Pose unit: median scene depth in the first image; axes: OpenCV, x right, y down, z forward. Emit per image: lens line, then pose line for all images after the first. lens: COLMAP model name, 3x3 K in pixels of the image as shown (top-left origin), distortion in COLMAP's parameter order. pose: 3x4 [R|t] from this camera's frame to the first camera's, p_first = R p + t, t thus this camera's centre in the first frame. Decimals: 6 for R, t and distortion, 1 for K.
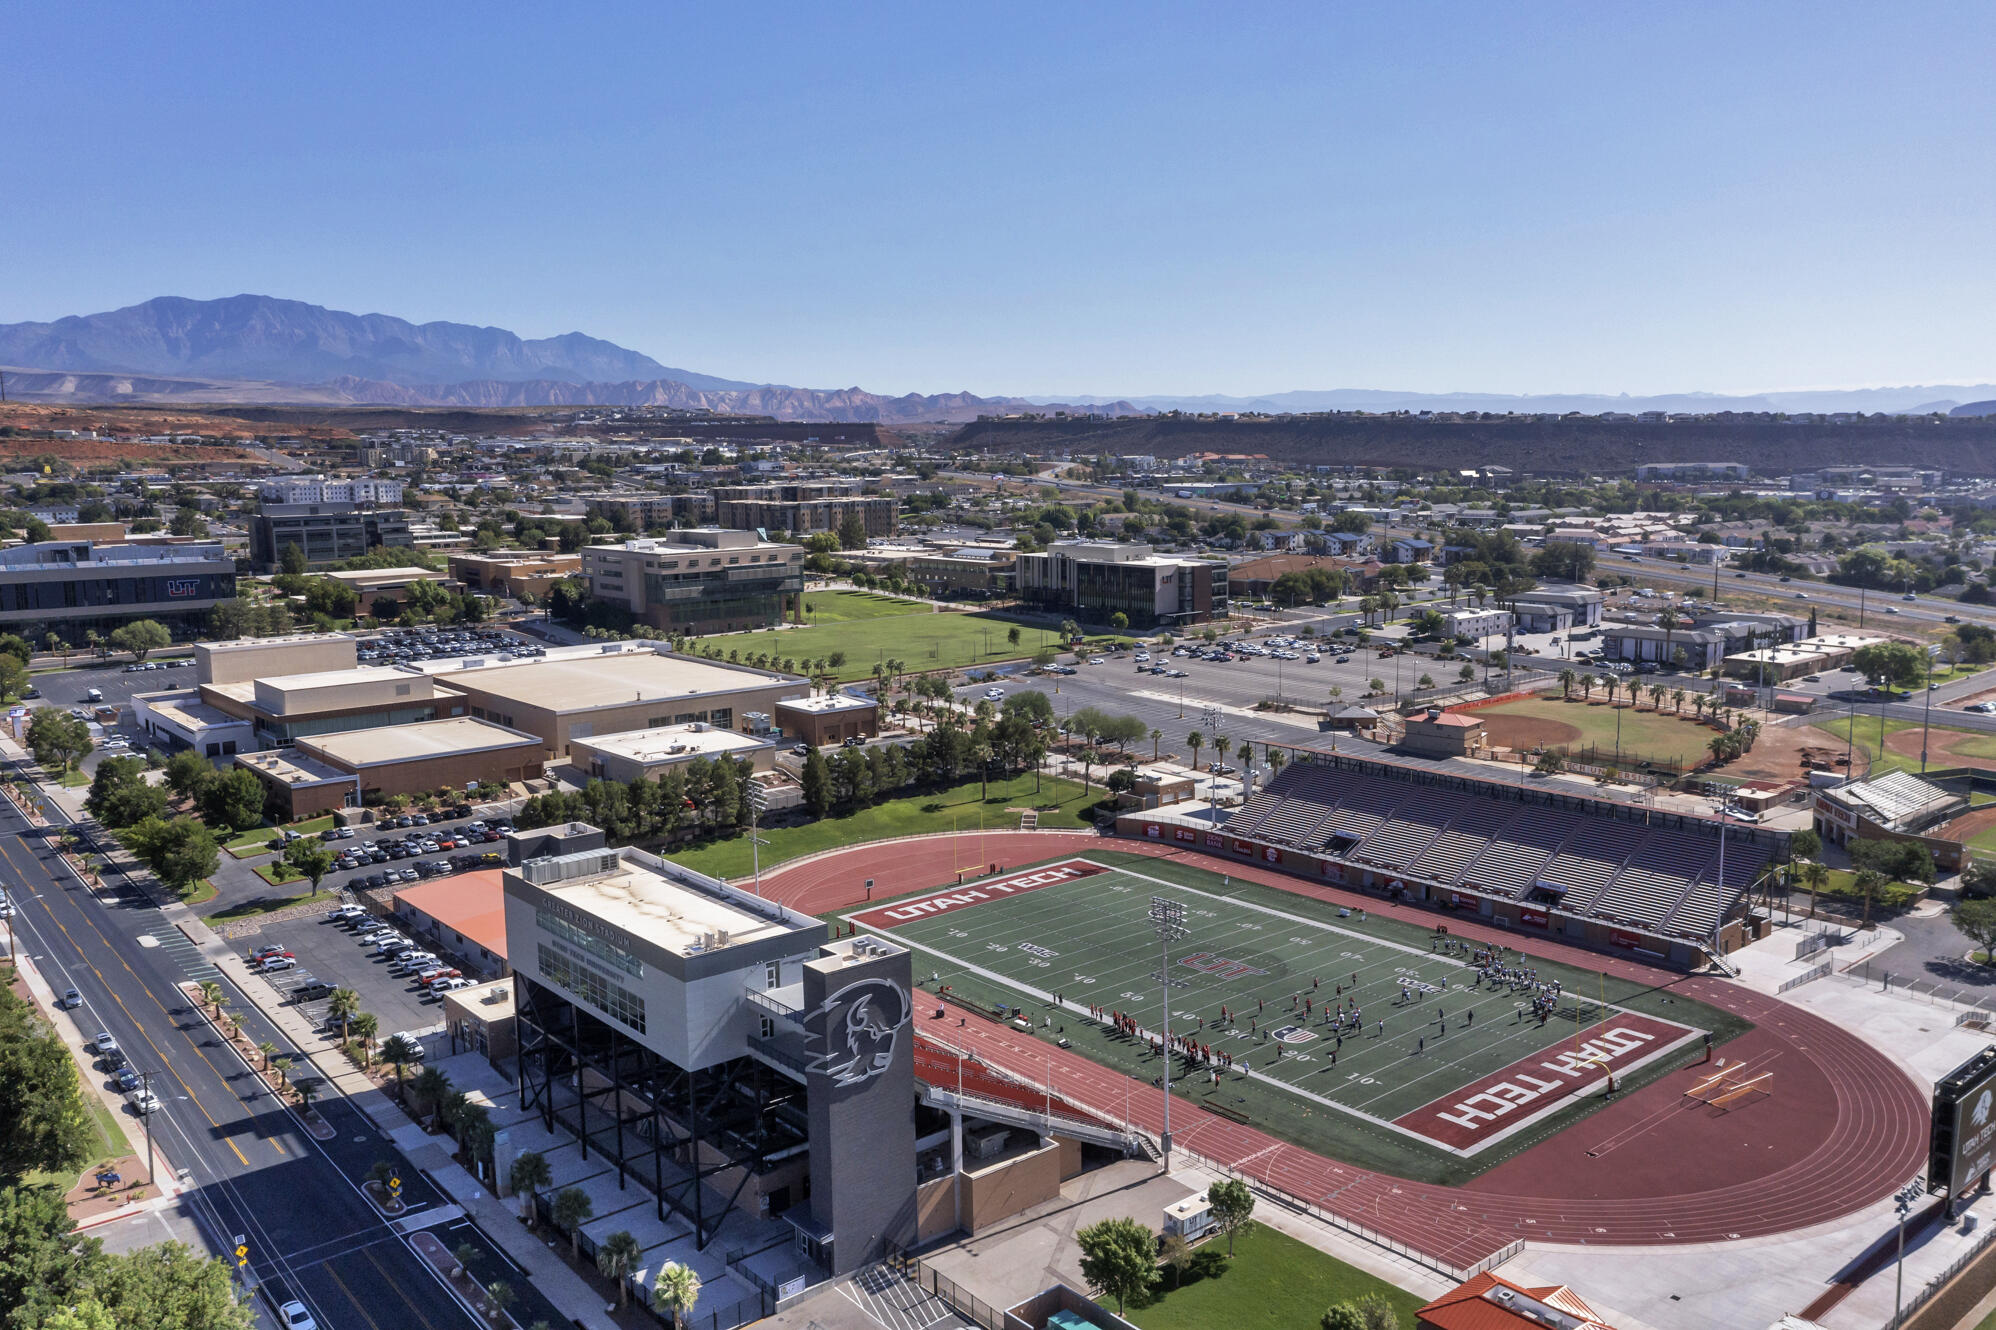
lens RADIAL K [[1586.5, 0, 990.4], [0, 1586.5, 665.7], [0, 0, 1]] dist [-0.004015, 0.006517]
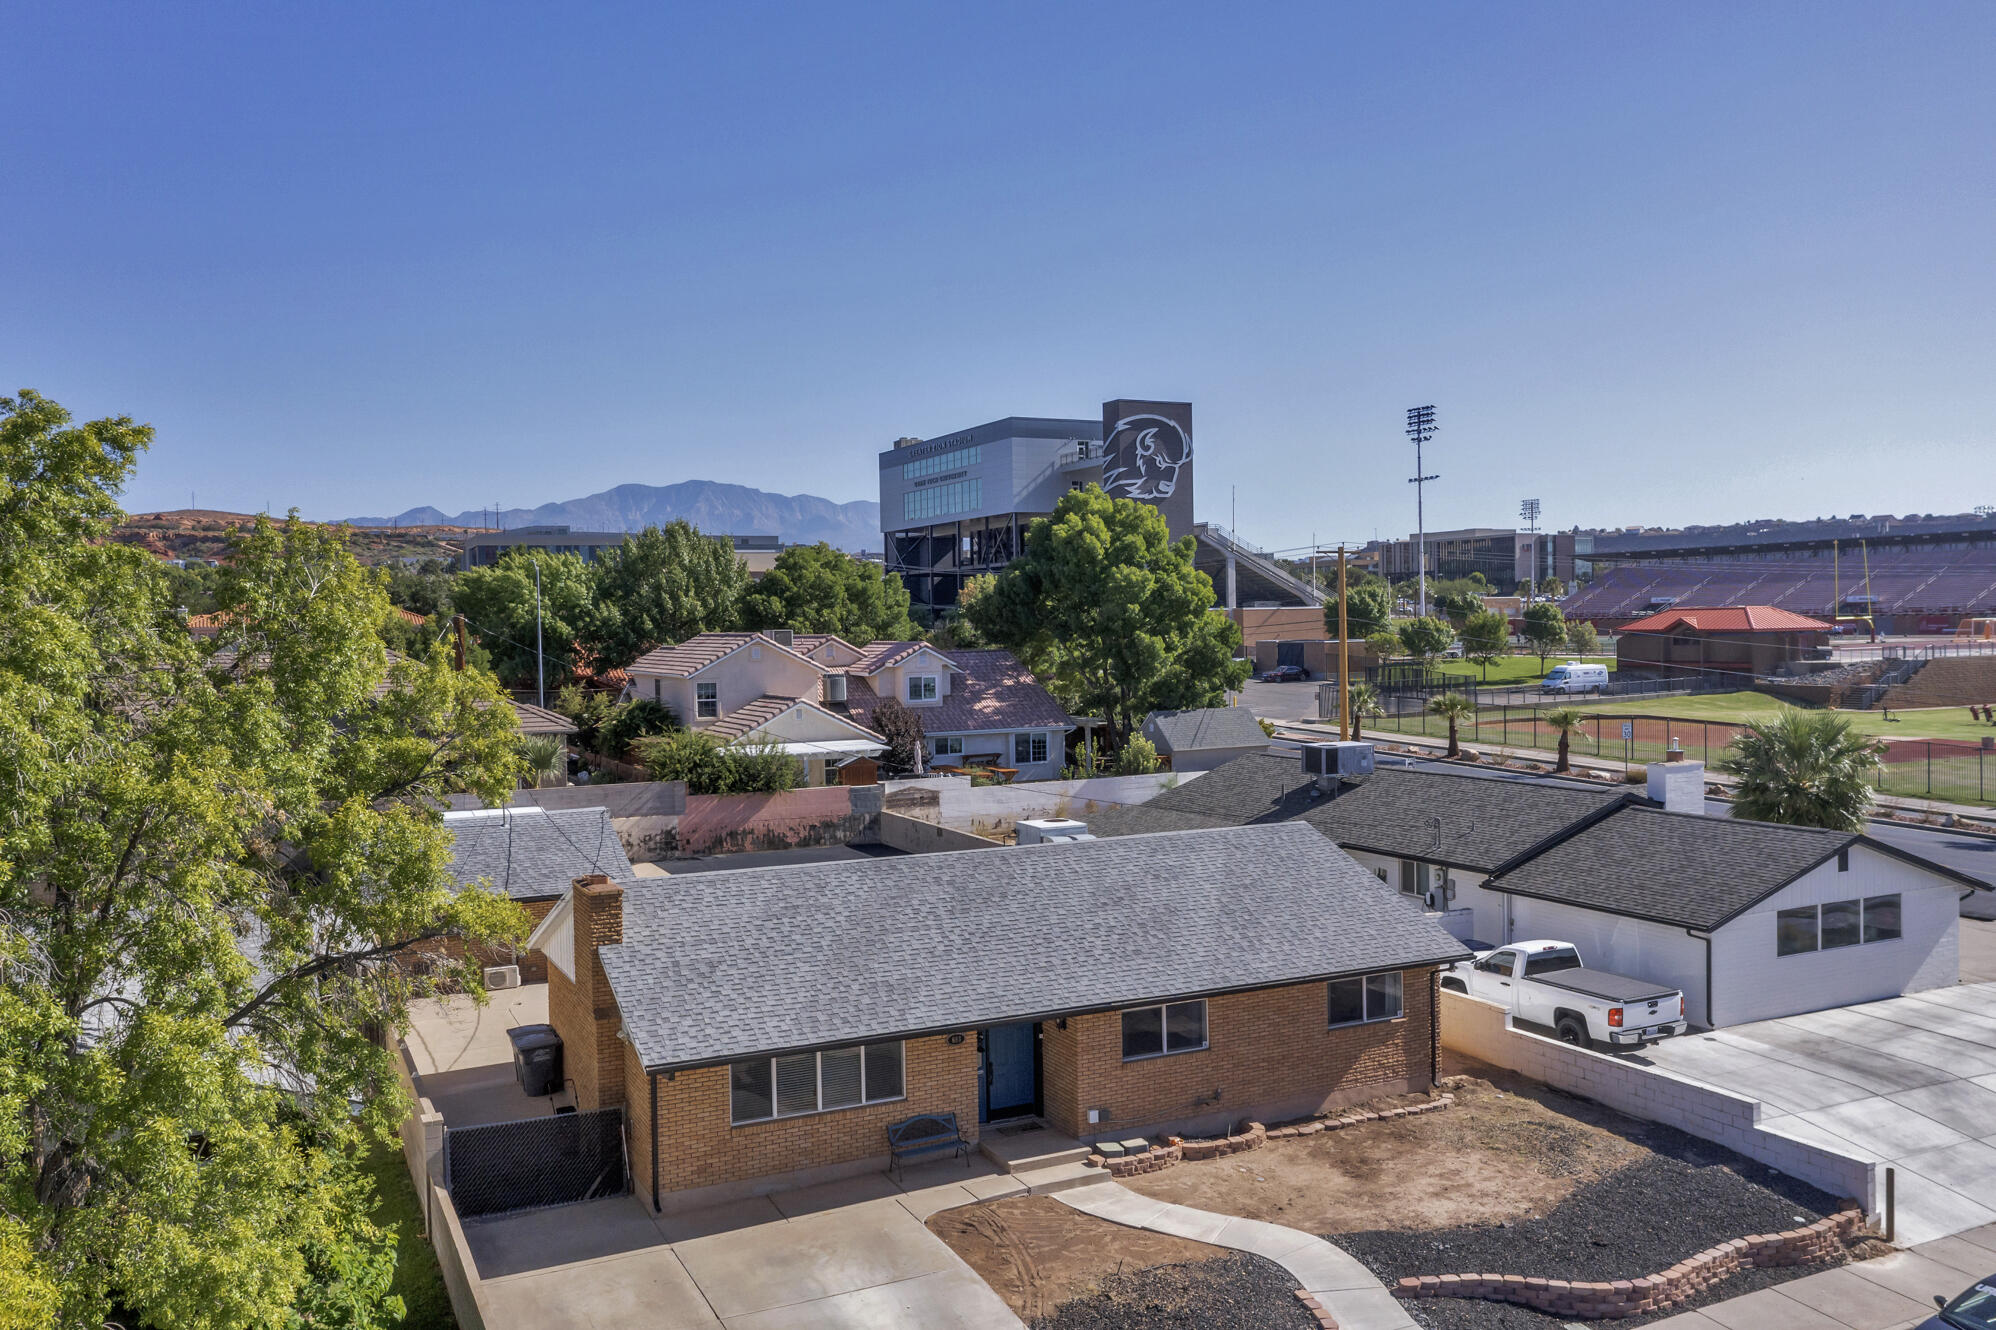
lens RADIAL K [[1586.5, 0, 990.4], [0, 1586.5, 665.7], [0, 0, 1]] dist [-0.004015, 0.006517]
pose [[0.969655, -0.000699, -0.244478, 0.049938], [-0.025704, 0.994162, -0.104794, 0.261060], [0.243124, 0.107898, 0.963976, -0.097388]]
